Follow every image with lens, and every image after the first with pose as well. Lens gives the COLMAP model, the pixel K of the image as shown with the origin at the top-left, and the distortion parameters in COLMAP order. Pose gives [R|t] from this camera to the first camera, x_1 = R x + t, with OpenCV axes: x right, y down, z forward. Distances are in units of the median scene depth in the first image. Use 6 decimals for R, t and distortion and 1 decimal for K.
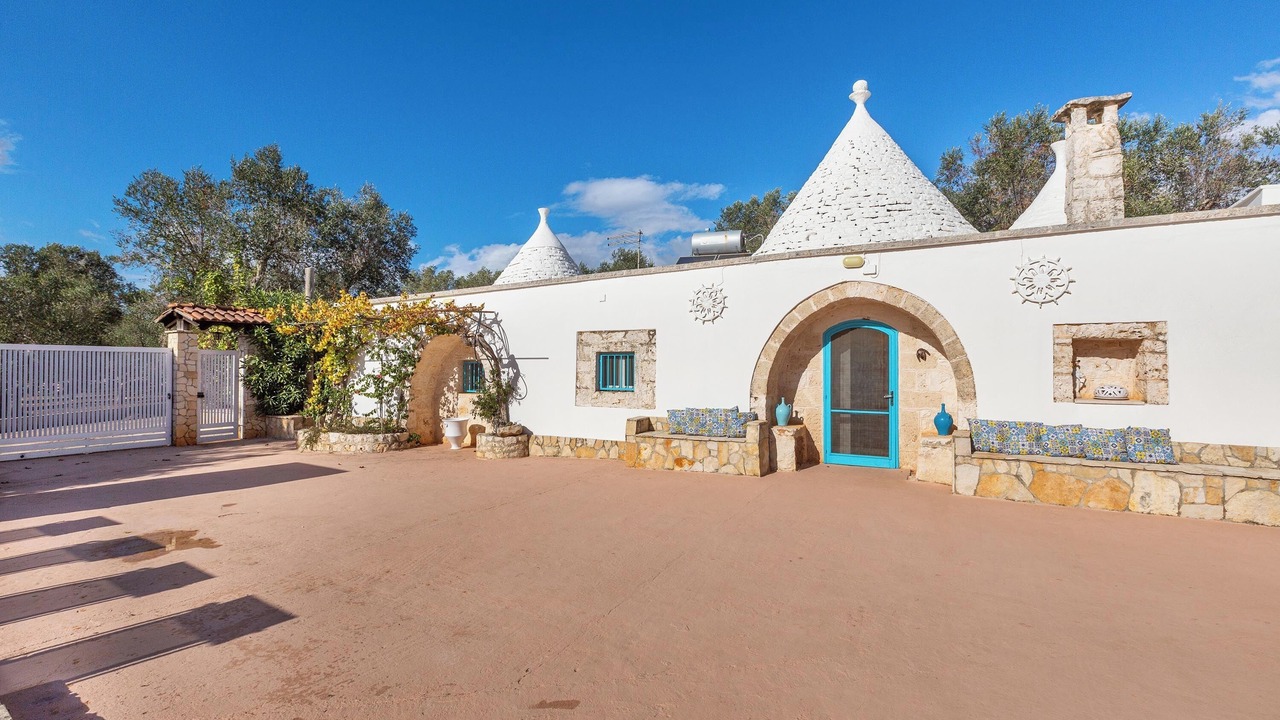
lens RADIAL K [[560.7, 0, 640.0], [0, 560.7, 360.0], [0, 0, 1]] dist [-0.003025, -0.000242]
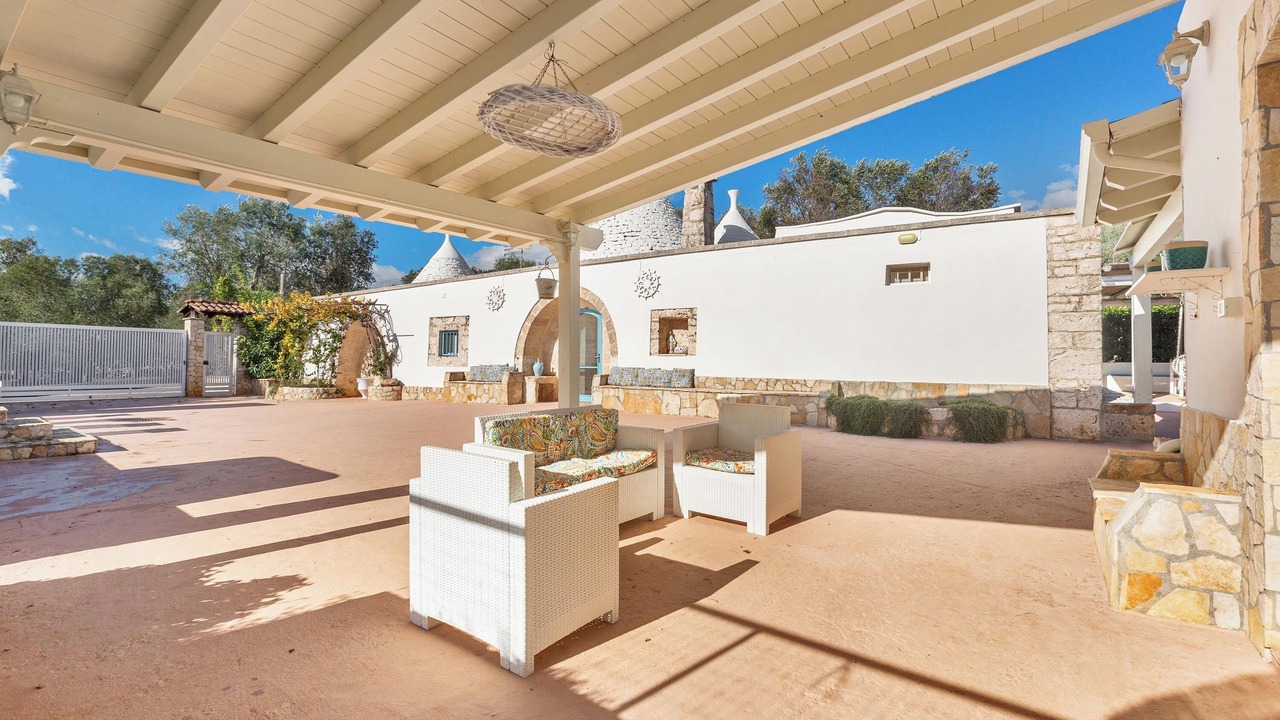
lens RADIAL K [[571.6, 0, 637.6], [0, 571.6, 343.3], [0, 0, 1]] dist [-0.000149, 0.000181]
pose [[0.996888, 0.002568, -0.078785, 0.492028], [-0.004381, 0.999729, -0.022844, 0.045417], [0.078705, 0.023119, 0.996630, -0.429805]]
